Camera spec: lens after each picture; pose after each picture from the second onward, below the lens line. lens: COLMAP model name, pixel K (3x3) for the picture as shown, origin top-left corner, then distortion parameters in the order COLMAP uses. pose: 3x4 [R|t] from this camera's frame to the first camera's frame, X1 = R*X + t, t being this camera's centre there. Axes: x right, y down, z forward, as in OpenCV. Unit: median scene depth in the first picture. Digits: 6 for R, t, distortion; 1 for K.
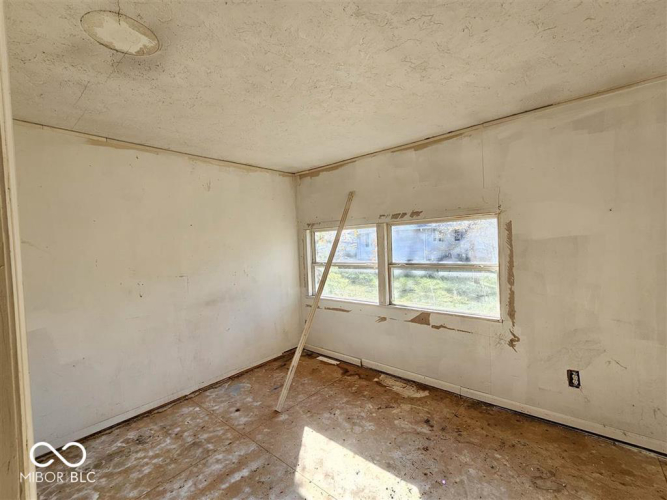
lens RADIAL K [[290.4, 0, 332.1], [0, 290.4, 254.0], [0, 0, 1]] dist [0.000217, 0.000860]
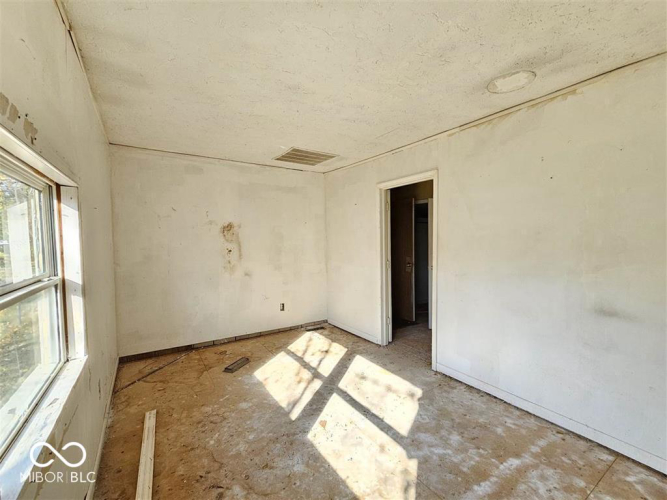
lens RADIAL K [[290.4, 0, 332.1], [0, 290.4, 254.0], [0, 0, 1]] dist [0.000217, 0.000860]
pose [[-0.954422, 0.034683, 0.296438, -0.173532], [0.057616, 0.995953, 0.068975, -0.013393], [-0.292846, 0.082911, -0.952558, 1.947437]]
